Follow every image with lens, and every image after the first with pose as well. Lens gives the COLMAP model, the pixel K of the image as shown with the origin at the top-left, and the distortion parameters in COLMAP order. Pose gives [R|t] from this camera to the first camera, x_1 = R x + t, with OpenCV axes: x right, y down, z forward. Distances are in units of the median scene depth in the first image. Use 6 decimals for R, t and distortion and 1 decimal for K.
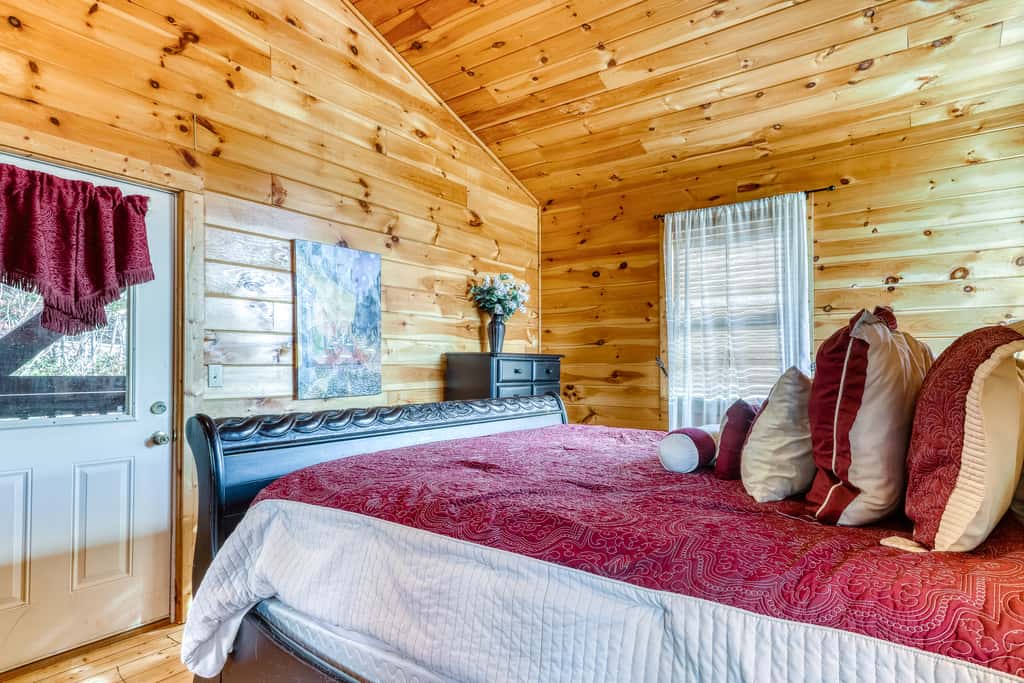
lens RADIAL K [[539.6, 0, 511.3], [0, 539.6, 361.4], [0, 0, 1]] dist [0.023541, -0.000579]
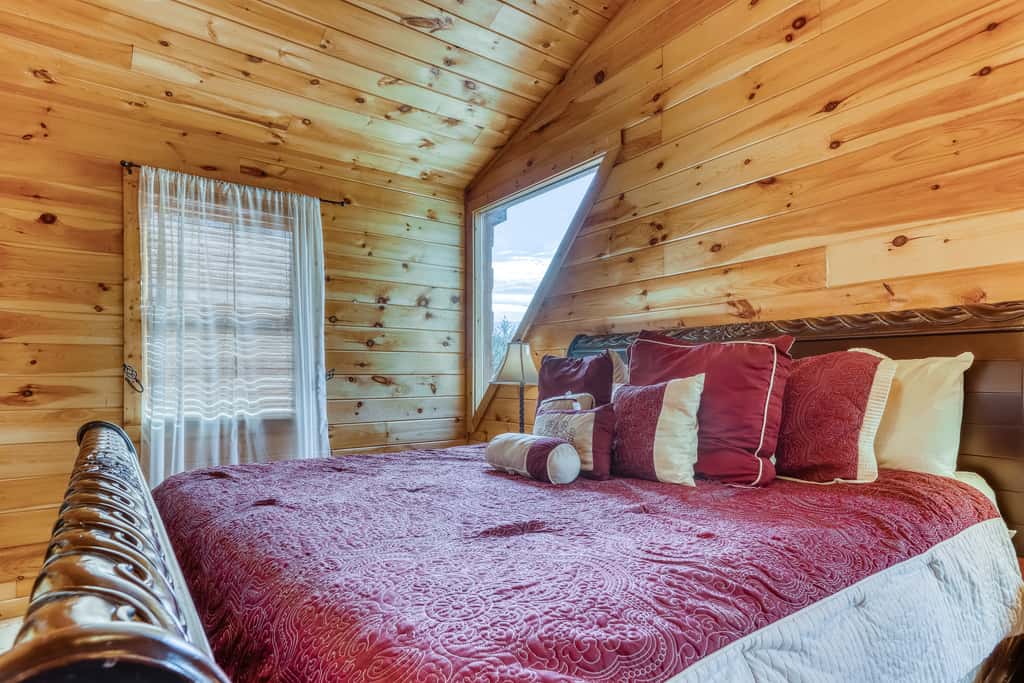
lens RADIAL K [[539.6, 0, 511.3], [0, 539.6, 361.4], [0, 0, 1]] dist [0.023541, -0.000579]
pose [[0.344481, 0.012211, 0.938714, -0.243019], [-0.010581, 0.999902, -0.009124, -0.011509], [-0.938734, -0.006789, 0.344577, 0.313659]]
